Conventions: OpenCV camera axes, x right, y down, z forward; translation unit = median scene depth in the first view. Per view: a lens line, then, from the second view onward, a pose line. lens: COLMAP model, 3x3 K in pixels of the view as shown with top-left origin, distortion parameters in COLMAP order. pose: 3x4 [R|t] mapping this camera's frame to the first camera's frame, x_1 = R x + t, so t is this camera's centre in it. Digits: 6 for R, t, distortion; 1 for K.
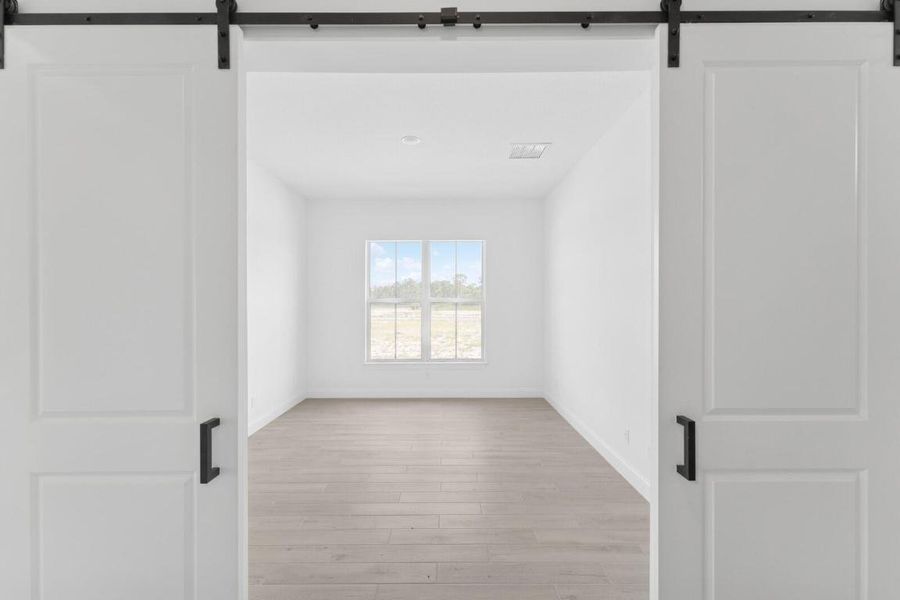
lens RADIAL K [[367.6, 0, 451.0], [0, 367.6, 299.8], [0, 0, 1]] dist [0.001626, -0.000755]
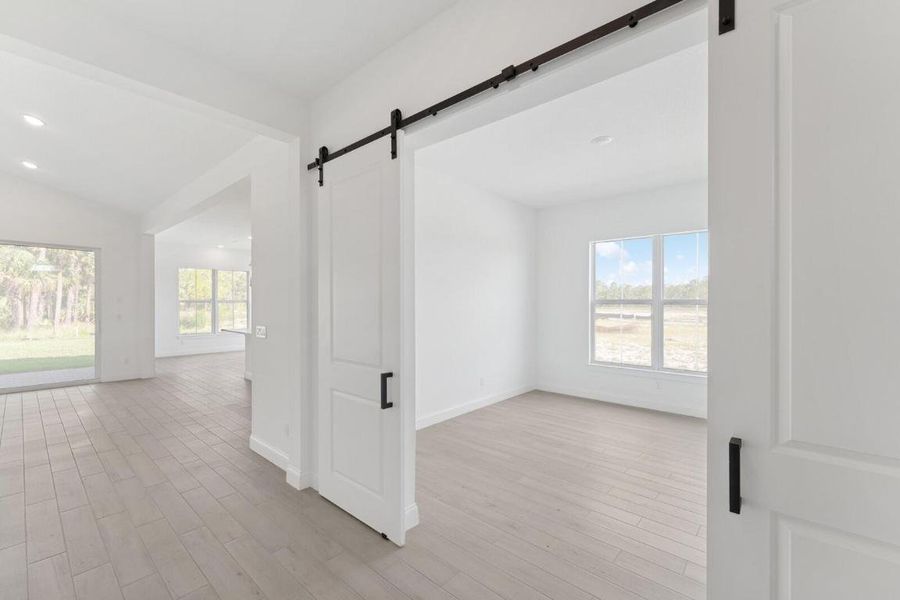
lens RADIAL K [[367.6, 0, 446.5], [0, 367.6, 301.9], [0, 0, 1]] dist [0.001626, -0.000755]
pose [[0.754627, 0.005992, -0.656126, 0.607565], [-0.003689, 0.999981, 0.004890, -0.001659], [0.656143, -0.001270, 0.754635, -0.073955]]
